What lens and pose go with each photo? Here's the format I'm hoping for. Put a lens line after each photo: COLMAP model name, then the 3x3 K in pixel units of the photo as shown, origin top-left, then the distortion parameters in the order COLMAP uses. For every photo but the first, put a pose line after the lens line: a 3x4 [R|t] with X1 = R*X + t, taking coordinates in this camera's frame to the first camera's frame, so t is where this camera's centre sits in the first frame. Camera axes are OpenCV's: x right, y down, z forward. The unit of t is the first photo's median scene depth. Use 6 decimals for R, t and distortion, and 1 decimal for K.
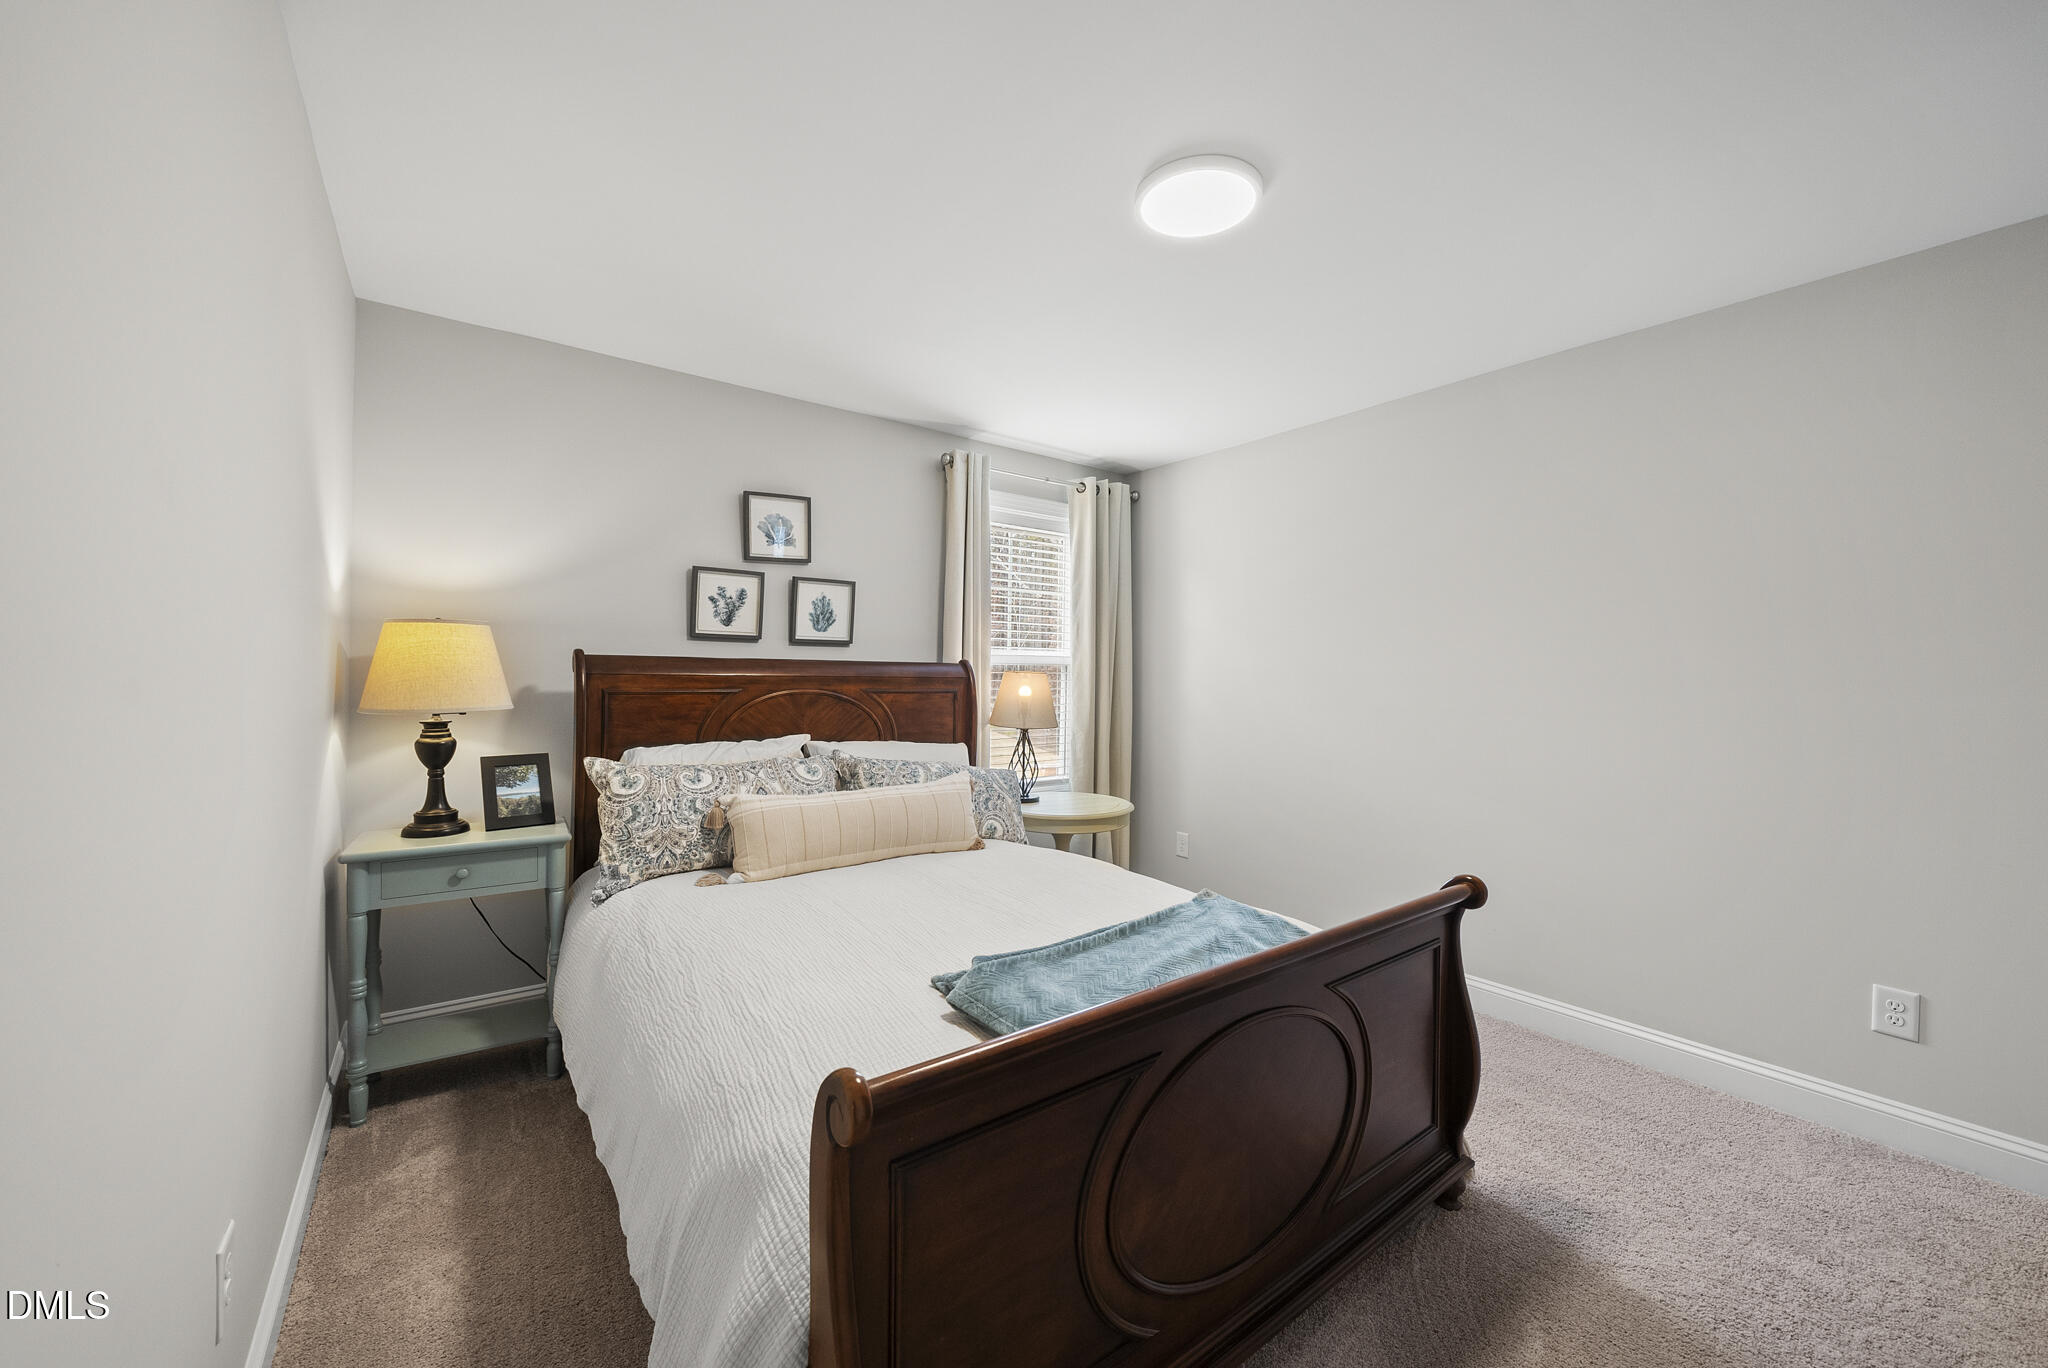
lens RADIAL K [[759.7, 0, 1021.0], [0, 759.7, 675.3], [0, 0, 1]] dist [-0.007367, 0.000443]
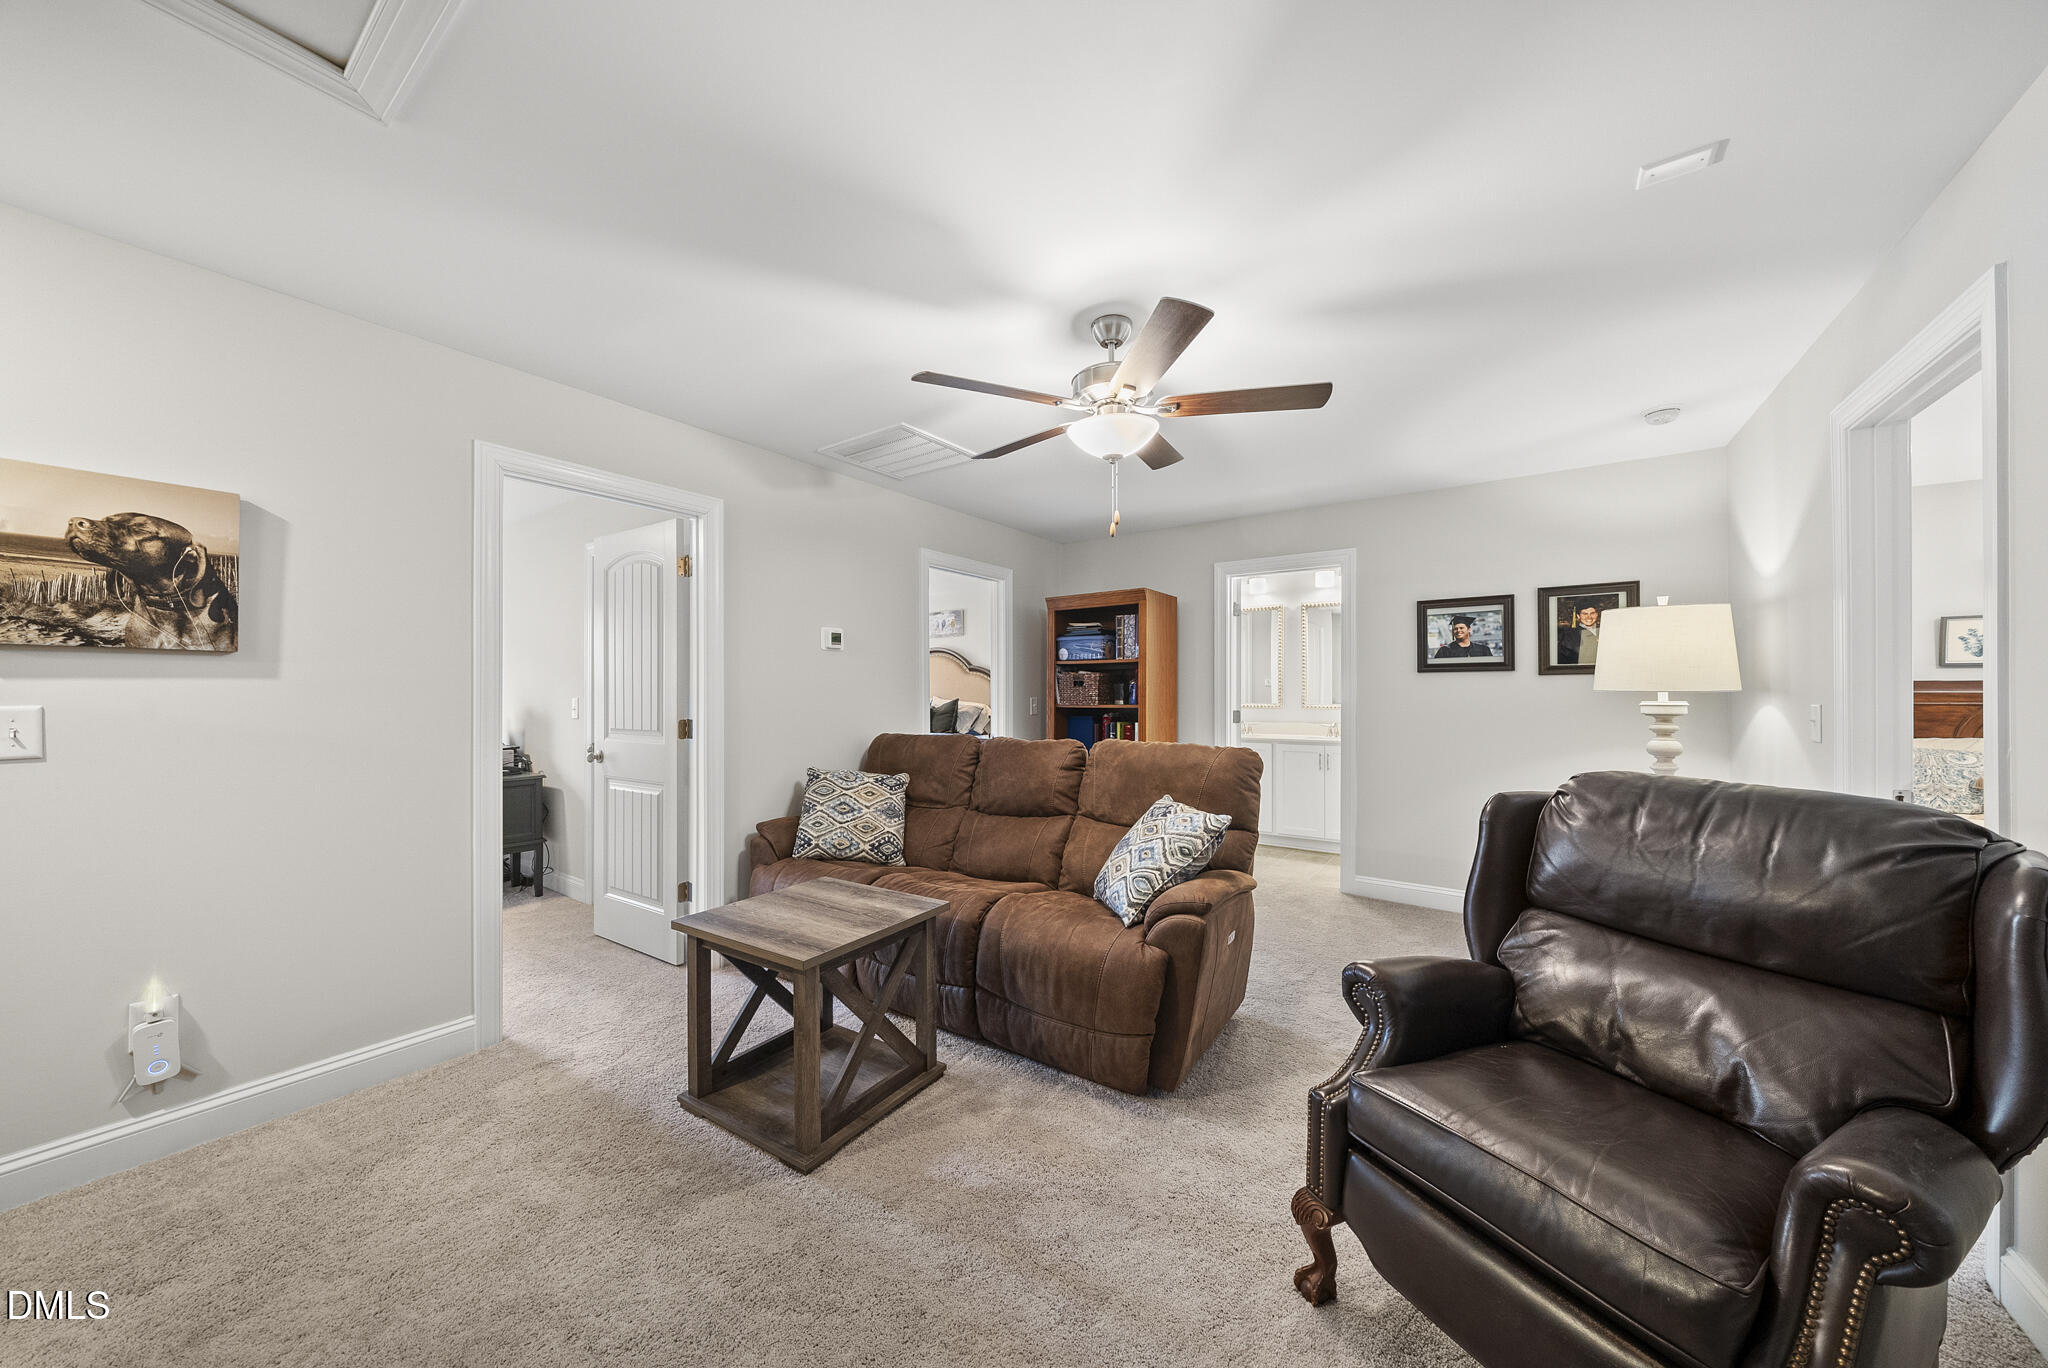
lens RADIAL K [[723.5, 0, 1022.1], [0, 723.5, 688.0], [0, 0, 1]] dist [-0.009094, -0.000117]
pose [[0.317255, -0.018264, -0.948164, 0.293958], [0.007403, 0.999832, -0.016782, 0.001159], [0.948311, -0.001696, 0.317337, -1.087056]]
